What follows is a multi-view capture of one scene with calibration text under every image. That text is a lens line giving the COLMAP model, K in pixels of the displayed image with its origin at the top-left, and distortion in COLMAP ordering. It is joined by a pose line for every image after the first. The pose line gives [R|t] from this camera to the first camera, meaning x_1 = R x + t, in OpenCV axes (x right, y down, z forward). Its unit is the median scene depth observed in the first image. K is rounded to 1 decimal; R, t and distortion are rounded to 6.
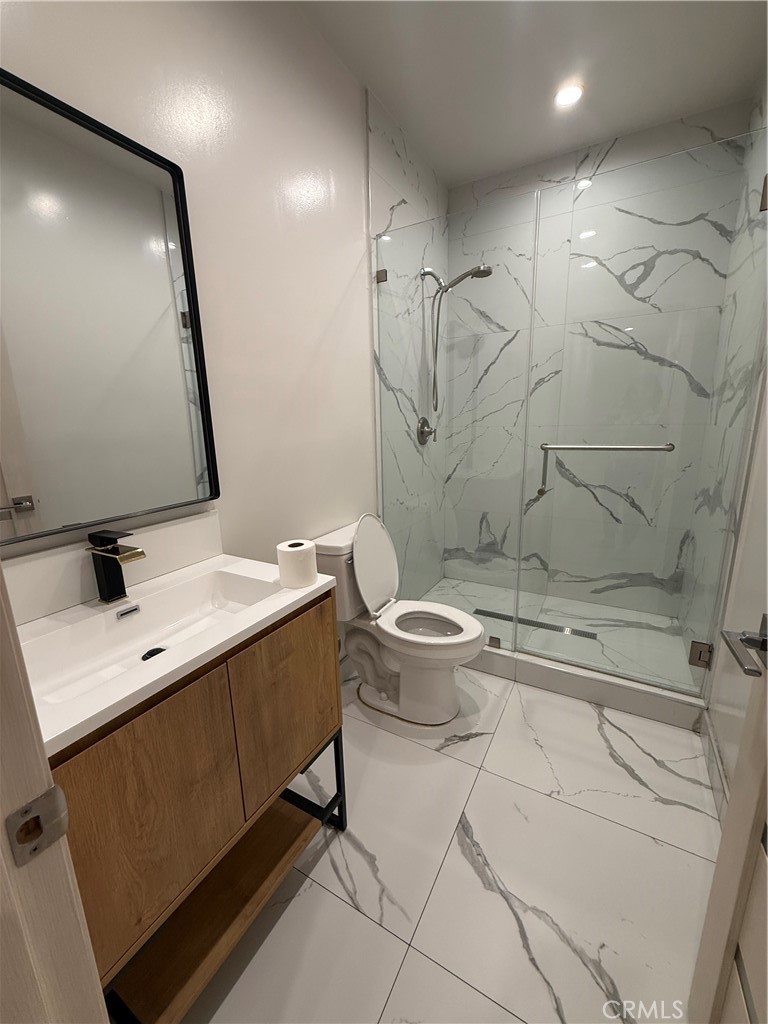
lens RADIAL K [[407.8, 0, 382.6], [0, 407.8, 513.7], [0, 0, 1]] dist [0.001286, -0.000496]
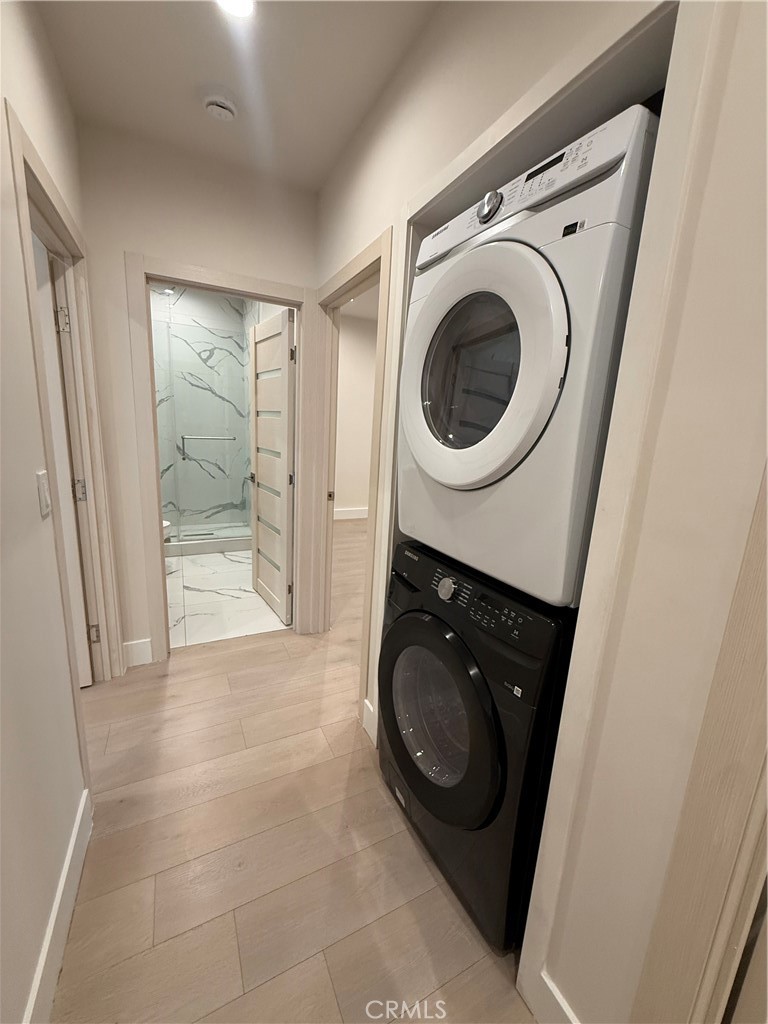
lens RADIAL K [[407.8, 0, 383.9], [0, 407.8, 507.8], [0, 0, 1]] dist [0.001286, -0.000496]
pose [[0.554076, -0.110862, 0.825051, -0.653808], [0.117929, 0.991551, 0.054037, 0.168419], [-0.824071, 0.067357, 0.562468, -0.827988]]
